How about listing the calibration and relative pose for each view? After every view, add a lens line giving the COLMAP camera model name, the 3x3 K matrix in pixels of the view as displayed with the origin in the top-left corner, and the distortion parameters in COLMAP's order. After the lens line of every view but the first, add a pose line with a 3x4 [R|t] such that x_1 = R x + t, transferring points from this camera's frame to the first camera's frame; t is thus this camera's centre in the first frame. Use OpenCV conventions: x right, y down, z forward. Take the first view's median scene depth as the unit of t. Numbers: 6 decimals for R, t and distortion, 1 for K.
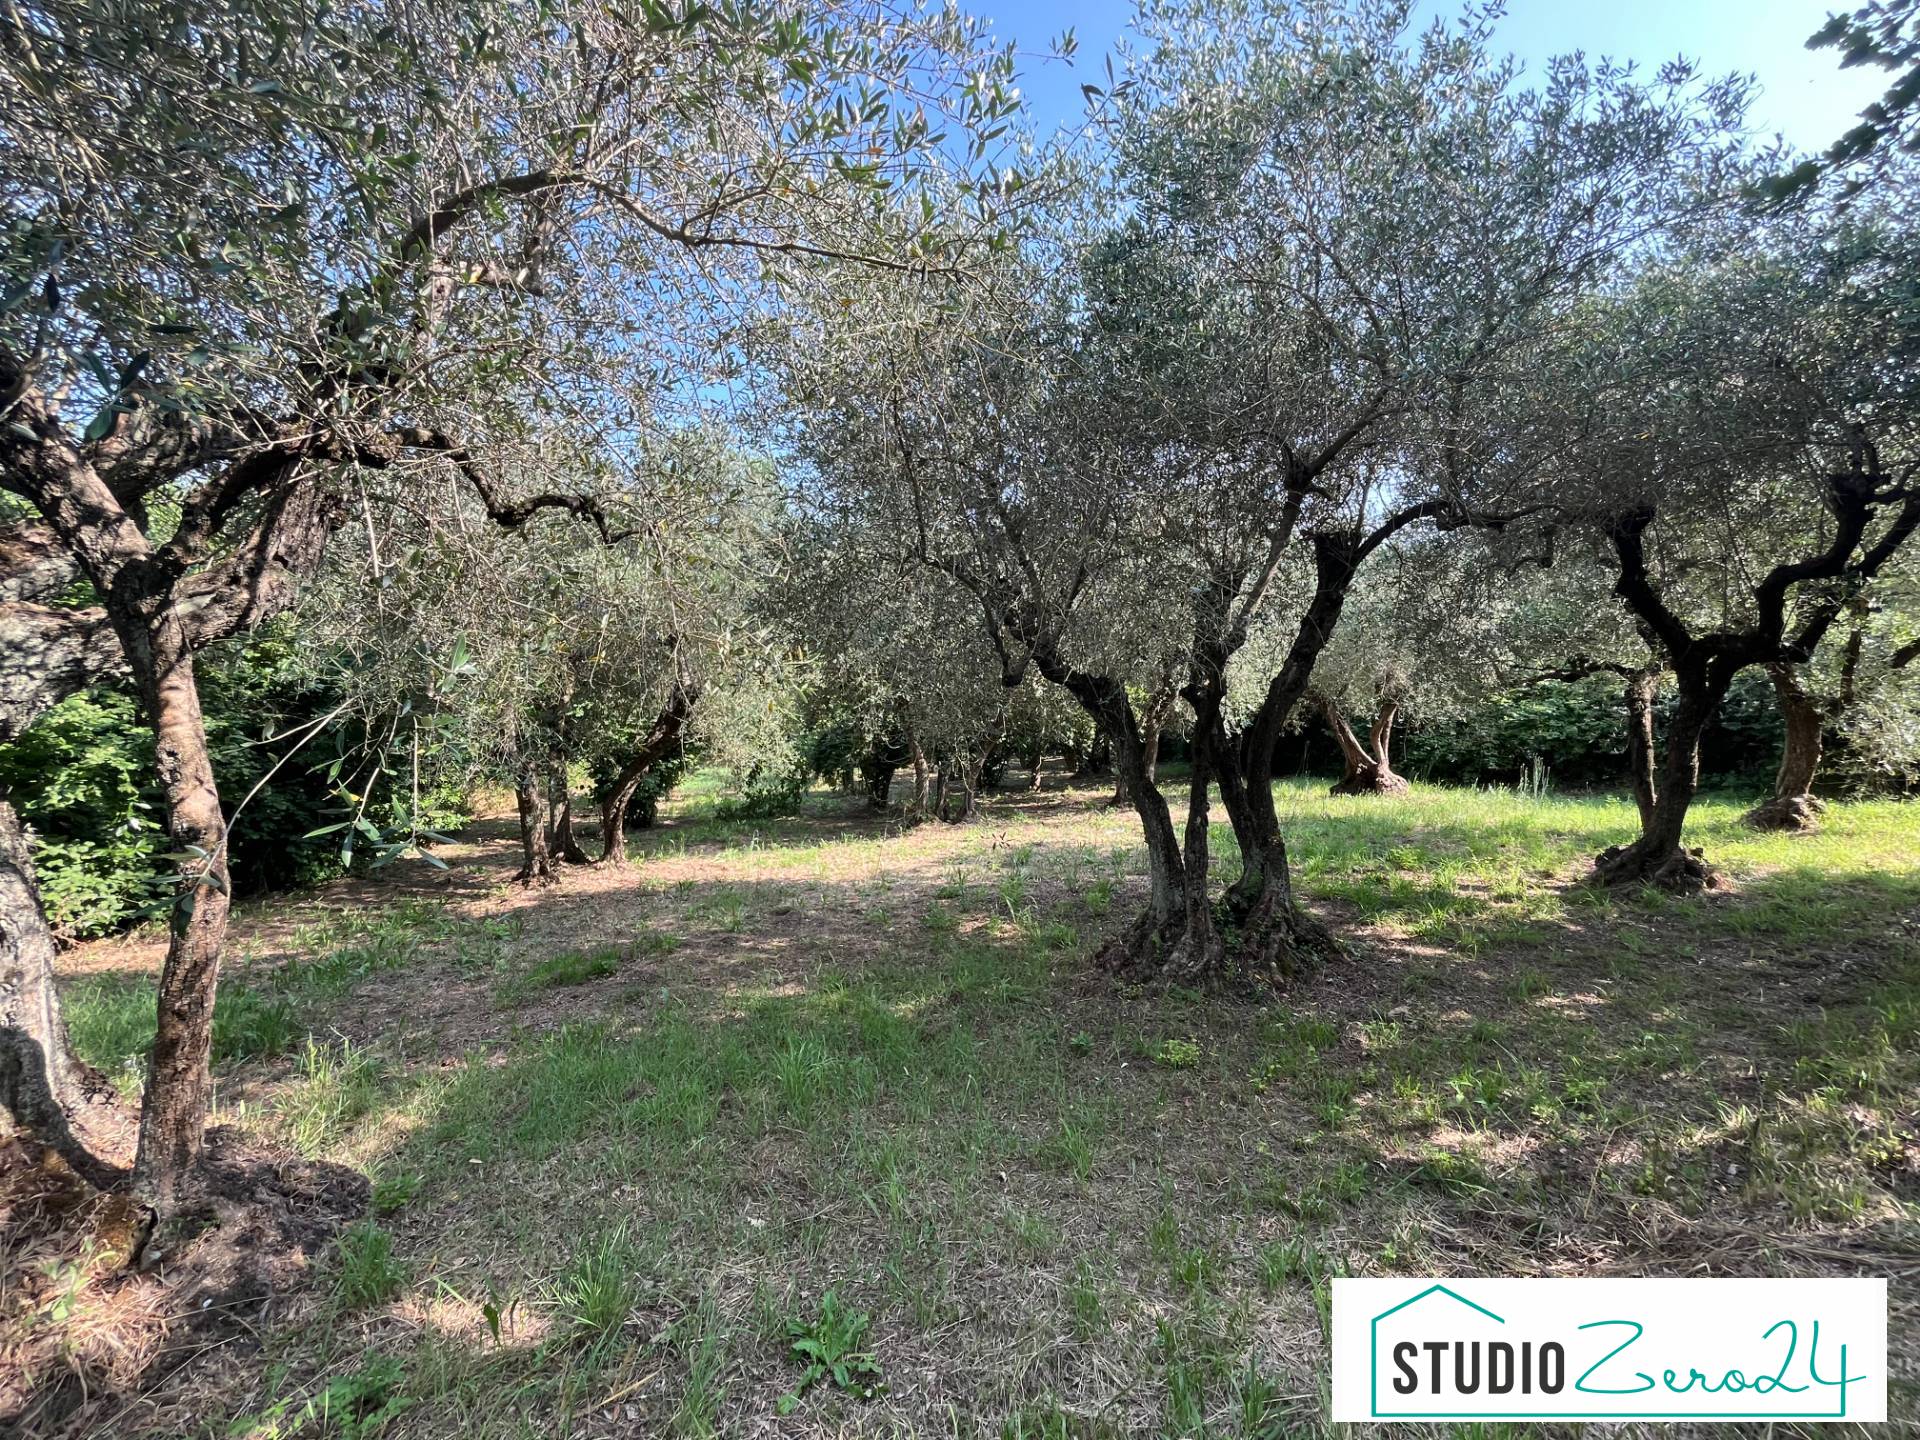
lens RADIAL K [[769.7, 0, 965.9], [0, 769.7, 721.5], [0, 0, 1]] dist [0.002850, -0.000126]
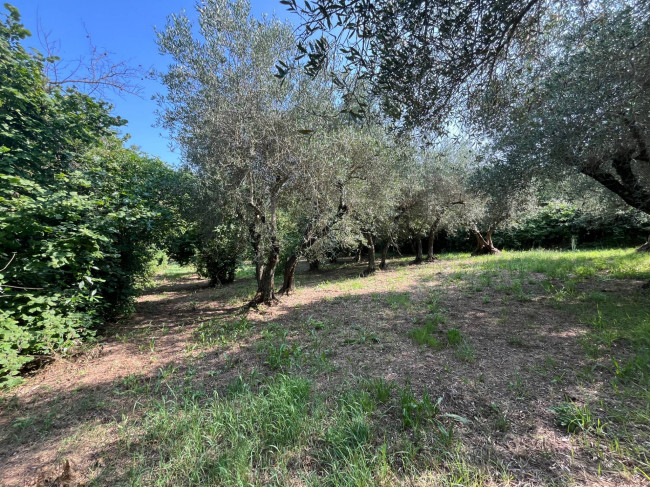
lens RADIAL K [[260.6, 0, 326.9], [0, 260.6, 244.4], [0, 0, 1]] dist [0.002850, -0.000126]
pose [[0.962916, -0.029971, 0.268133, -0.599212], [0.032757, 0.999446, -0.005923, 0.063612], [-0.267806, 0.014486, 0.963364, 0.297642]]
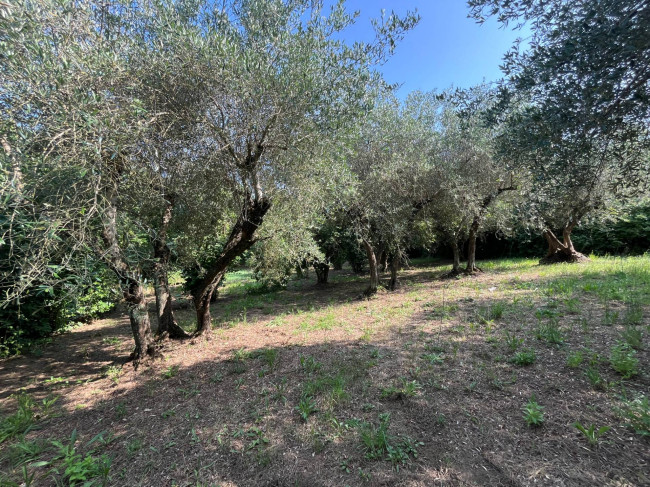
lens RADIAL K [[260.6, 0, 324.1], [0, 260.6, 239.6], [0, 0, 1]] dist [0.002850, -0.000126]
pose [[0.996590, -0.055188, 0.061336, -0.282056], [0.058518, 0.996831, -0.053883, 0.054067], [-0.058168, 0.057289, 0.996662, 0.546181]]
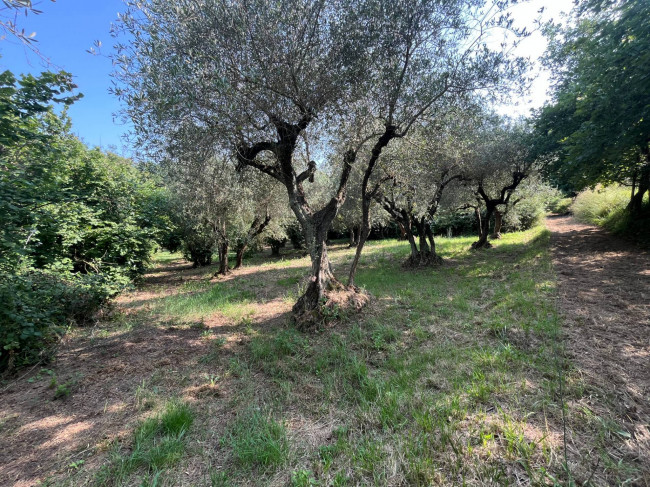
lens RADIAL K [[260.6, 0, 324.0], [0, 260.6, 245.1], [0, 0, 1]] dist [0.002850, -0.000126]
pose [[0.954401, -0.062535, 0.291905, -0.473908], [0.047856, 0.997217, 0.057167, 0.031220], [-0.294668, -0.040591, 0.954737, -0.265085]]
